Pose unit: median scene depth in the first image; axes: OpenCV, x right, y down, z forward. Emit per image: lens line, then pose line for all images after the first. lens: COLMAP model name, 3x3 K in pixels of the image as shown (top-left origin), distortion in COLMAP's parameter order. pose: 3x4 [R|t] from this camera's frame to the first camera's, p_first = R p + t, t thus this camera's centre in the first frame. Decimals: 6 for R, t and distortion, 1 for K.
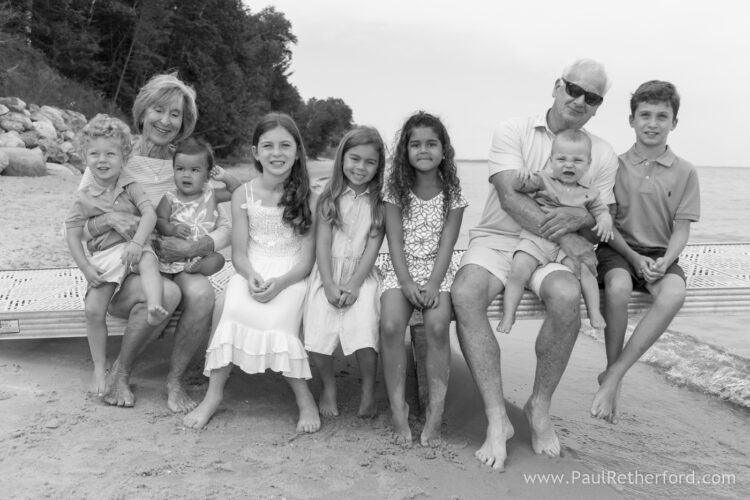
lens RADIAL K [[735.1, 0, 373.7], [0, 735.1, 252.4], [0, 0, 1]] dist [0.002334, 0.000000]
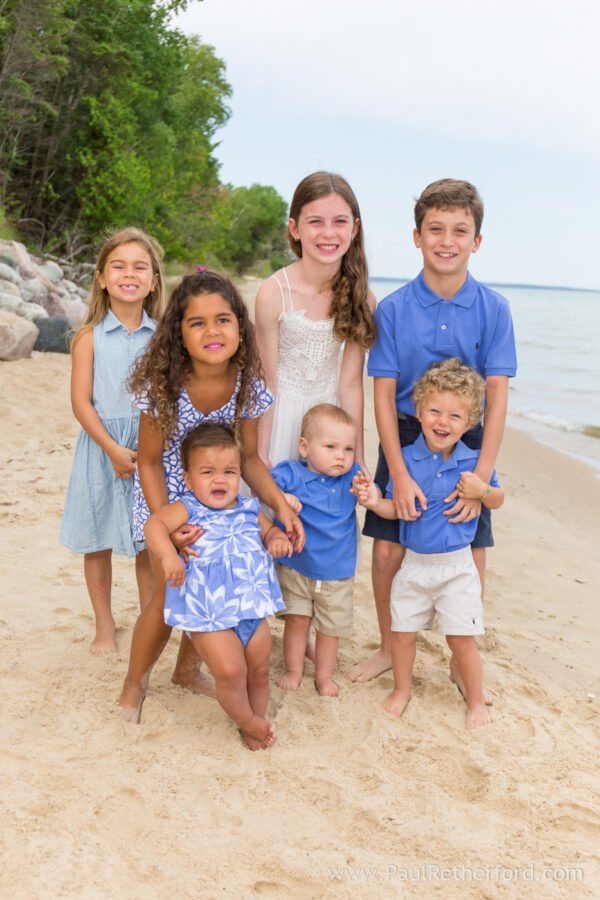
lens RADIAL K [[1065.2, 0, 298.5], [0, 1065.2, 449.3], [0, 0, 1]] dist [0.018286, 0.000000]
pose [[0.999666, 0.025807, -0.001030, -0.084449], [-0.025755, 0.999059, 0.034906, -0.031557], [0.001930, -0.034867, 0.999390, 0.158508]]
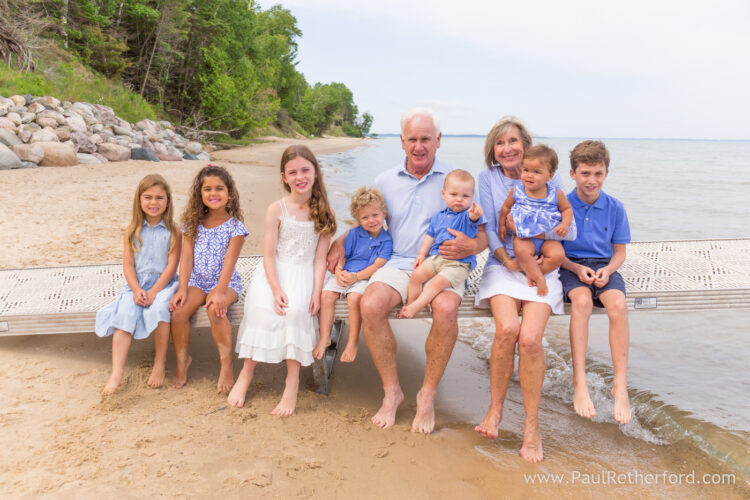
lens RADIAL K [[630.5, 0, 369.7], [0, 630.5, 246.7], [0, 0, 1]] dist [0.010783, -0.007722]
pose [[0.999905, -0.011825, -0.007081, 0.010818], [0.012159, 0.998721, 0.049072, -0.005613], [0.006492, -0.049153, 0.998770, -0.007124]]
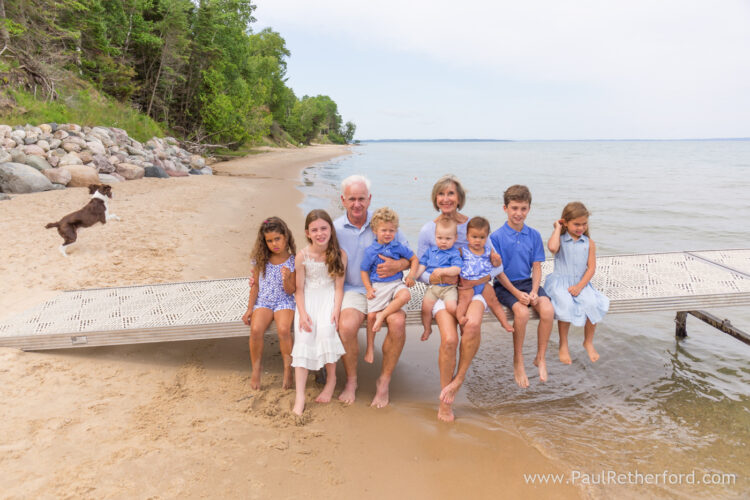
lens RADIAL K [[565.2, 0, 373.4], [0, 565.2, 245.0], [0, 0, 1]] dist [-0.000724, -0.014307]
pose [[0.999084, -0.034805, 0.024903, 0.011507], [0.033352, 0.997842, 0.056555, -0.011519], [-0.026817, -0.055672, 0.998089, -0.022960]]
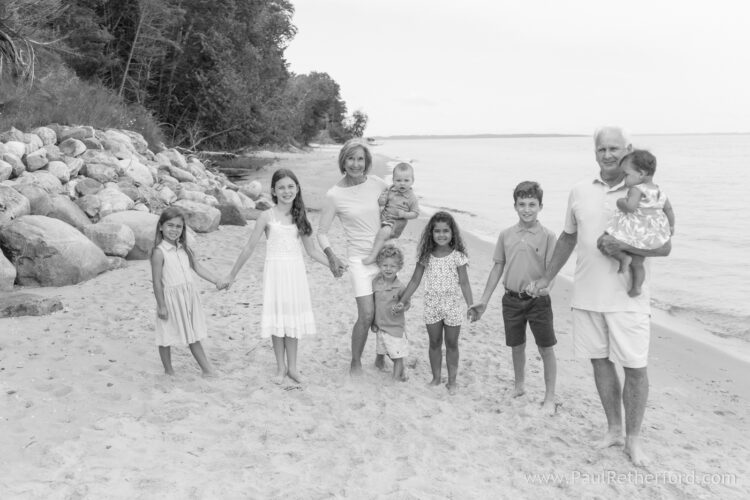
lens RADIAL K [[839.9, 0, 375.6], [0, 839.9, 251.5], [0, 0, 1]] dist [-0.017771, 0.000000]
pose [[0.998908, -0.042281, 0.019859, -0.091643], [0.042117, 0.999076, 0.008584, -0.033912], [-0.020204, -0.007738, 0.999766, 0.077363]]
